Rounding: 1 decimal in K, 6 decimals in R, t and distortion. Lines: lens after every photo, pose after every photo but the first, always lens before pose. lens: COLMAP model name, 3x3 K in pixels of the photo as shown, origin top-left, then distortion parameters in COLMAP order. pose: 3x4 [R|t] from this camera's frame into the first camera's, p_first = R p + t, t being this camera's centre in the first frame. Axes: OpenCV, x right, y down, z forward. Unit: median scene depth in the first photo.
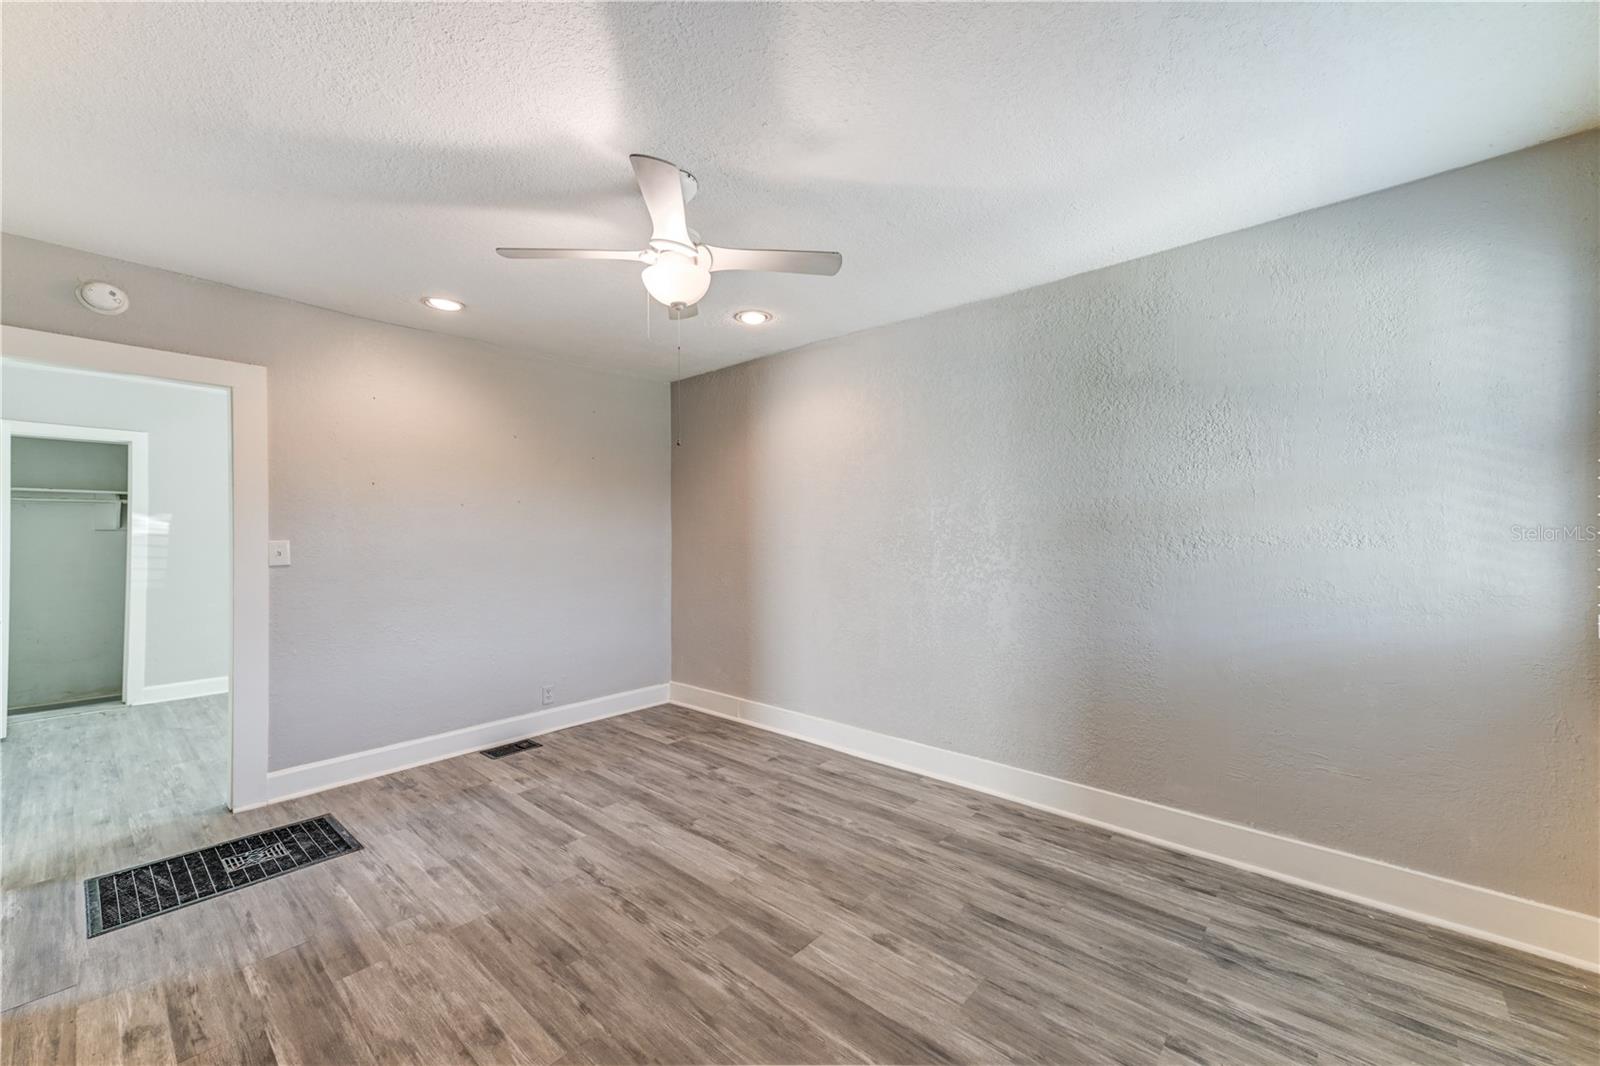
lens RADIAL K [[618.9, 0, 798.8], [0, 618.9, 537.4], [0, 0, 1]] dist [0.014895, -0.000332]
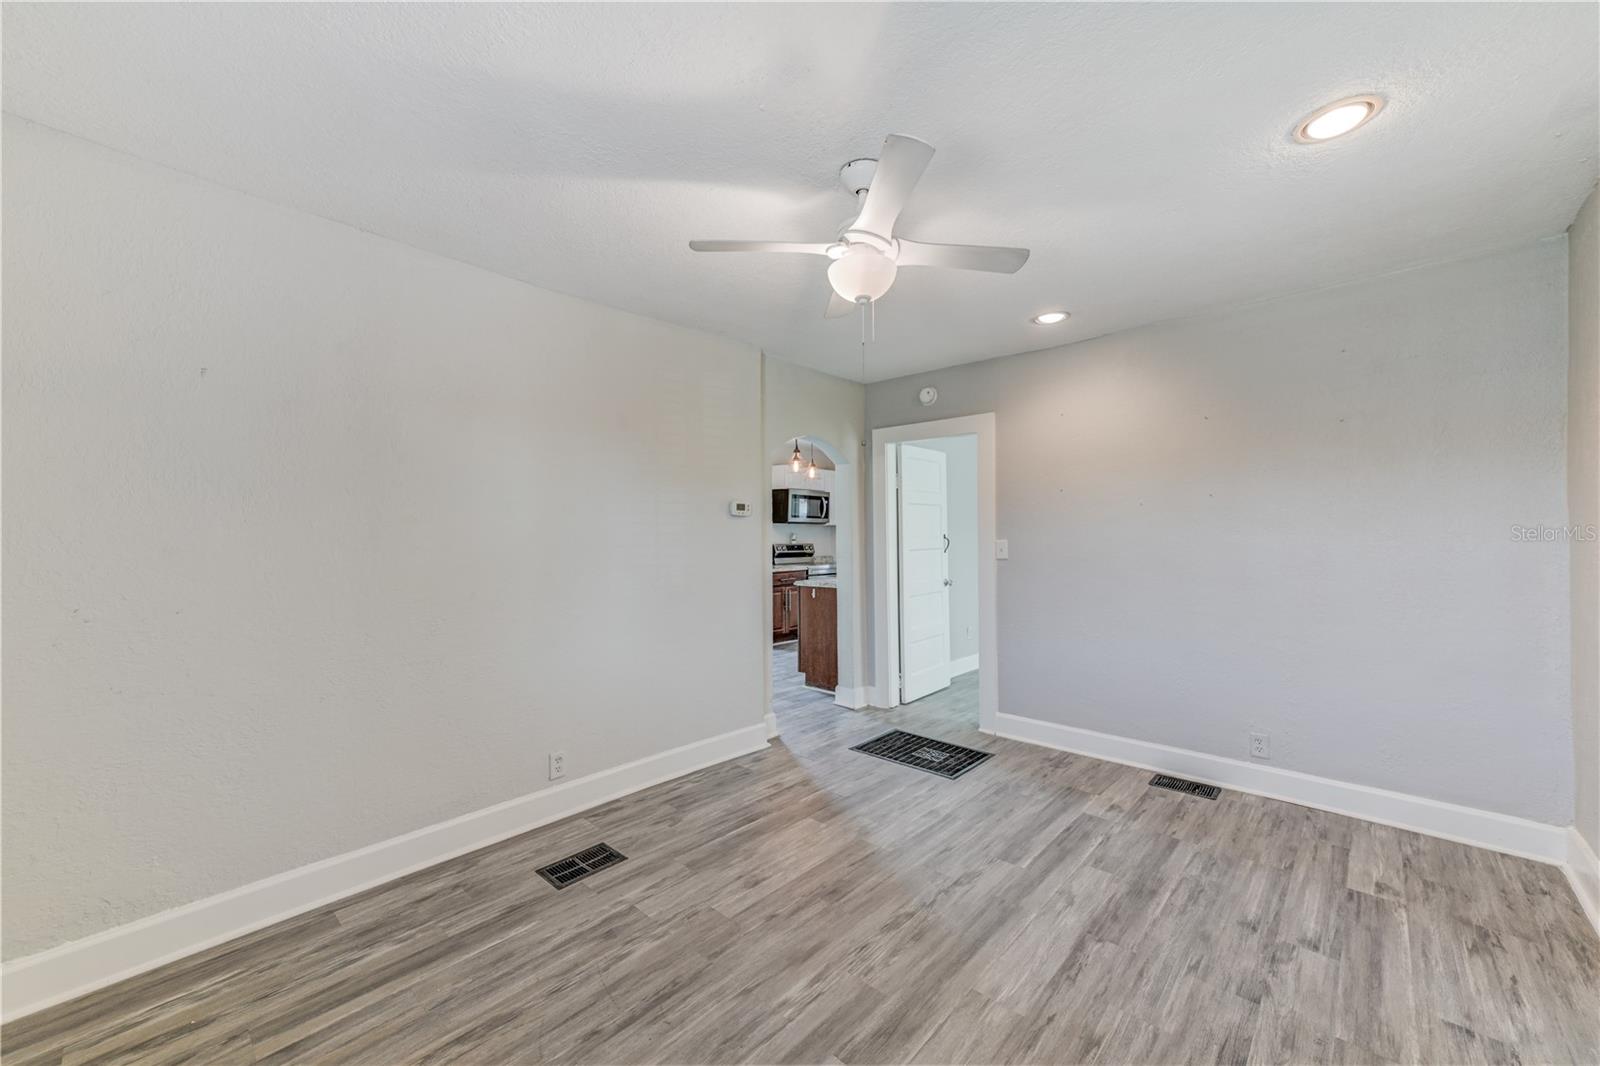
lens RADIAL K [[618.9, 0, 799.5], [0, 618.9, 534.8], [0, 0, 1]] dist [0.014895, -0.000332]
pose [[-0.011685, 0.003861, -0.999924, 0.530678], [-0.004560, 0.999982, 0.003915, -0.010136], [0.999921, 0.004605, -0.011668, 0.629887]]
